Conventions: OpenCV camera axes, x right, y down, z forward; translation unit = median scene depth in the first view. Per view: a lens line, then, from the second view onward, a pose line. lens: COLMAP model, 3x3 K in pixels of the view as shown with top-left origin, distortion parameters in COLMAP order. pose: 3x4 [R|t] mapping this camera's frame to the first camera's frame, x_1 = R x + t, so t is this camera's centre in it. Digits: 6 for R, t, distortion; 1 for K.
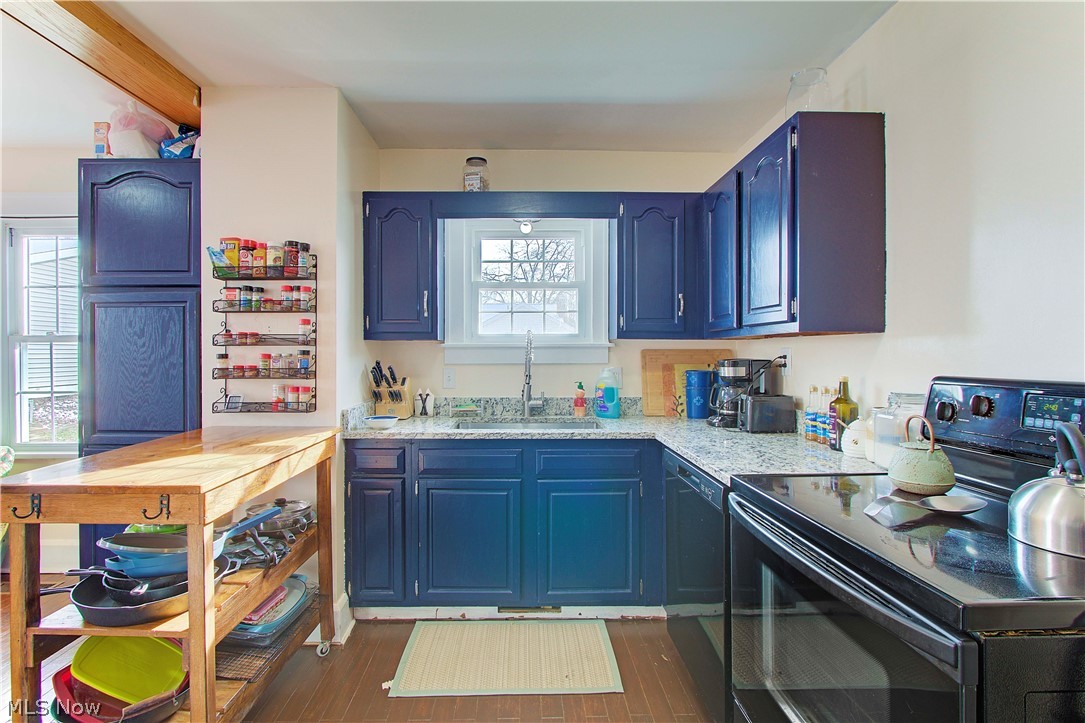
lens RADIAL K [[507.5, 0, 529.0], [0, 507.5, 353.6], [0, 0, 1]] dist [-0.010749, 0.000951]
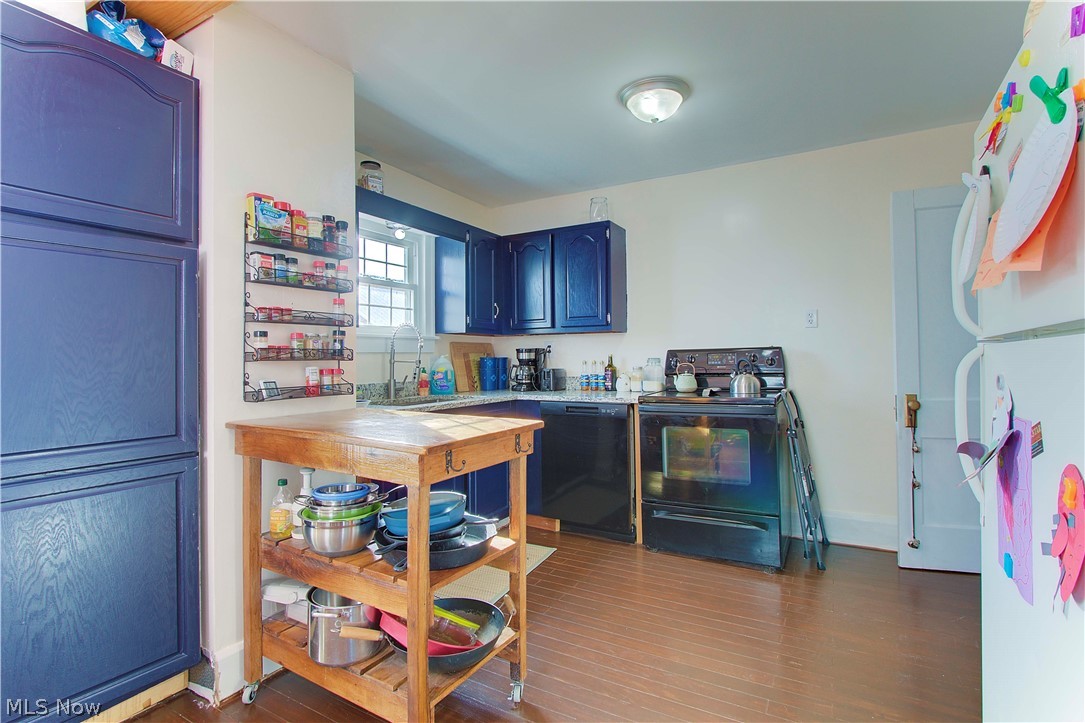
lens RADIAL K [[522.2, 0, 540.2], [0, 522.2, 347.1], [0, 0, 1]] dist [-0.003537, -0.000291]
pose [[0.510673, 0.012946, 0.859677, -1.029071], [0.013242, 0.999650, -0.022920, 0.048844], [-0.859673, 0.023088, 0.510323, 0.148158]]
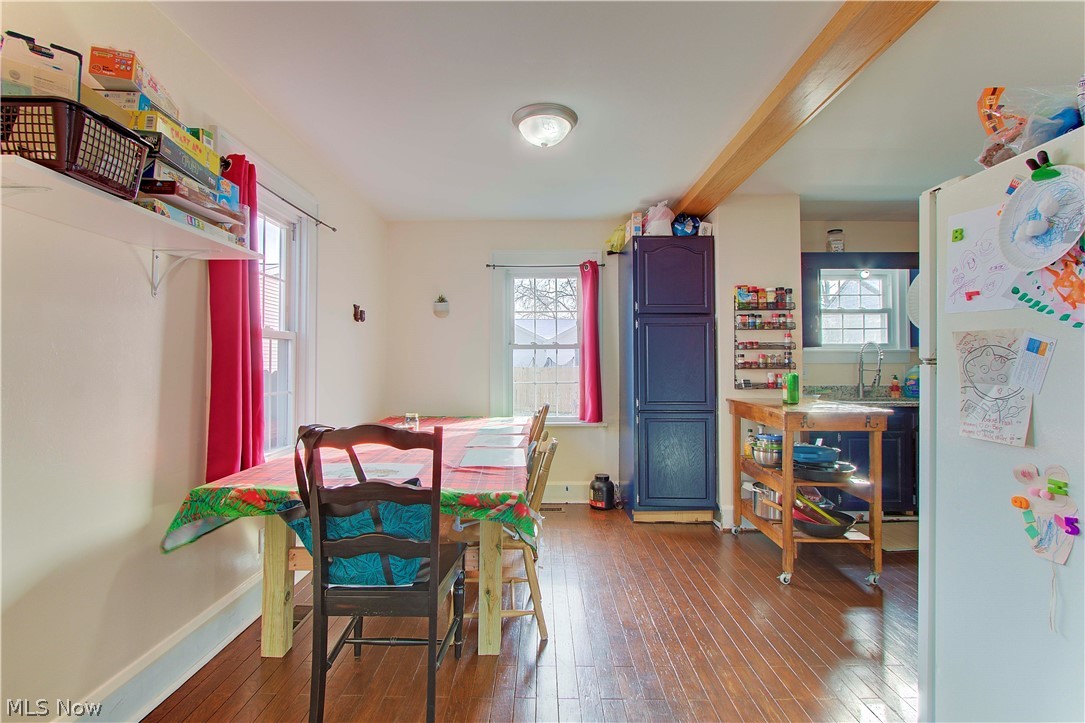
lens RADIAL K [[497.7, 0, 542.5], [0, 497.7, 361.5], [0, 0, 1]] dist [-0.000618, 0.000629]
pose [[0.999910, -0.000135, -0.013424, -1.149099], [-0.000058, 0.999896, -0.014396, 0.044789], [0.013424, 0.014395, 0.999806, -0.613186]]
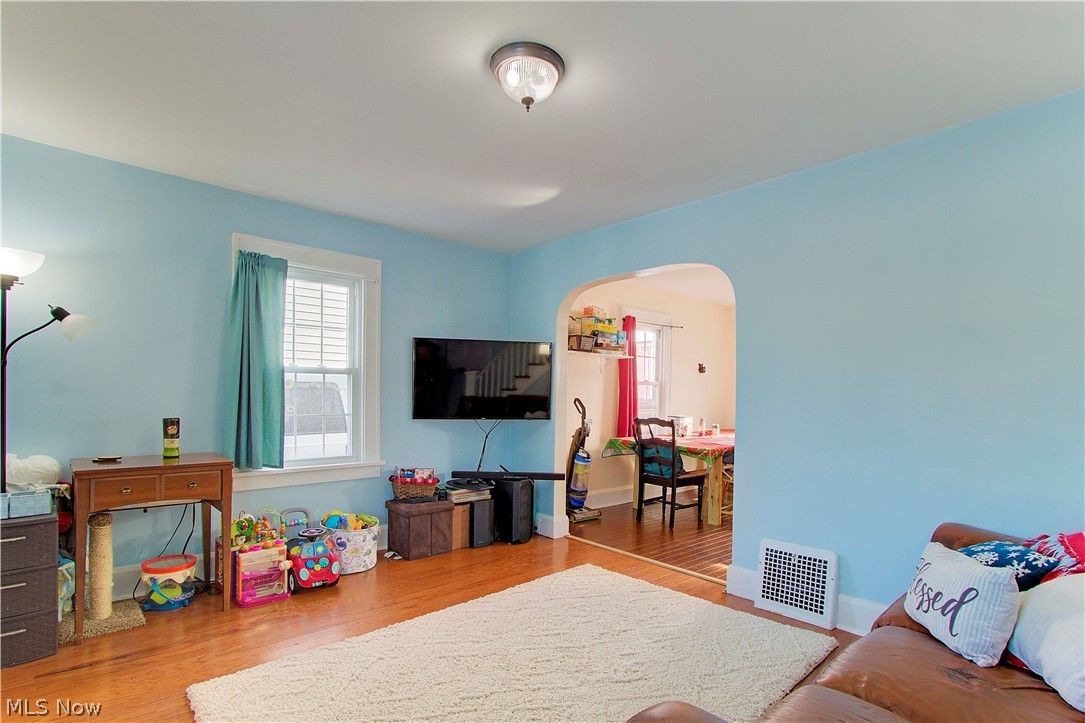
lens RADIAL K [[513.3, 0, 544.5], [0, 513.3, 394.5], [0, 0, 1]] dist [-0.090685, 0.000016]
pose [[0.644174, 0.007276, -0.764844, -0.138373], [-0.016981, 0.999844, -0.004790, 0.045972], [0.764690, 0.016073, 0.644198, -1.561997]]
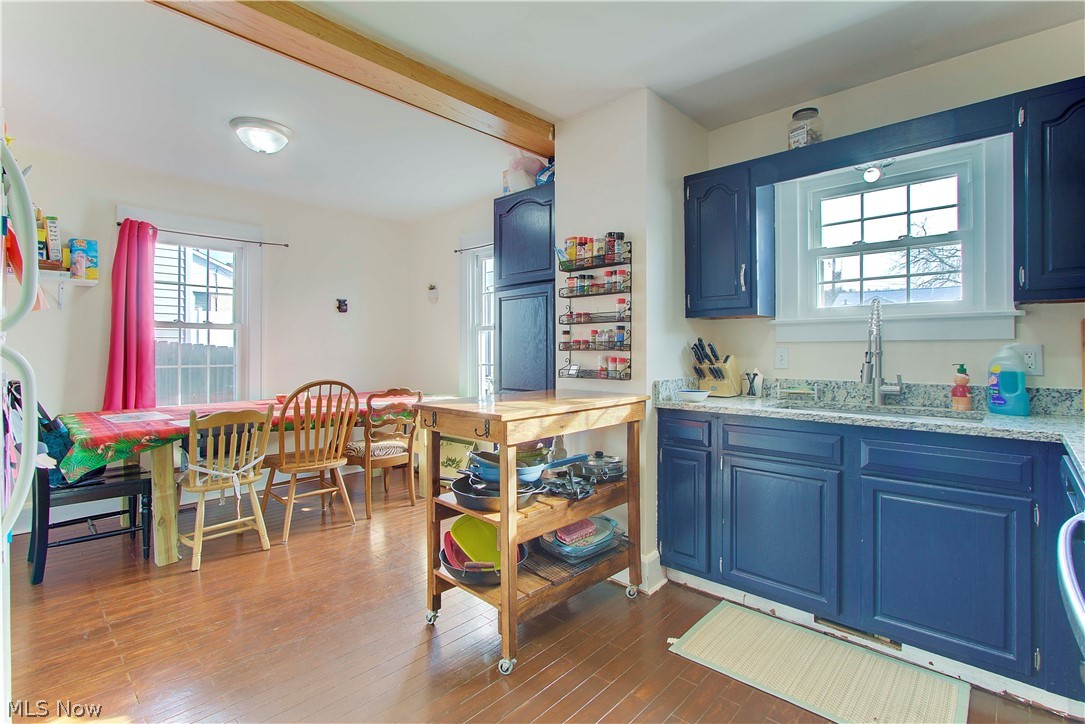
lens RADIAL K [[508.0, 0, 542.5], [0, 508.0, 348.5], [0, 0, 1]] dist [-0.009094, 0.000447]
pose [[0.720394, -0.001484, -0.693564, 0.211913], [-0.003404, 0.999978, -0.005675, 0.048444], [0.693557, 0.006450, 0.720373, 0.045827]]
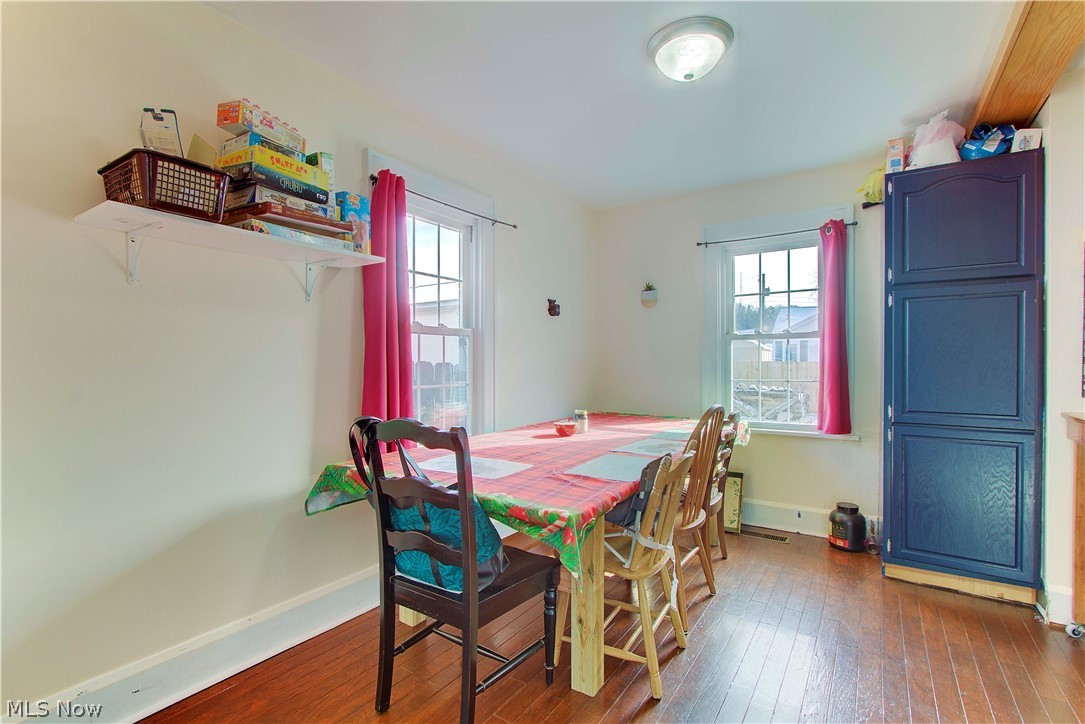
lens RADIAL K [[502.9, 0, 547.3], [0, 502.9, 370.0], [0, 0, 1]] dist [-0.001930, 0.000207]
pose [[0.828597, 0.009675, -0.559762, -0.873615], [-0.001950, 0.999894, 0.014395, 0.045156], [0.559843, -0.010836, 0.828528, -0.389213]]
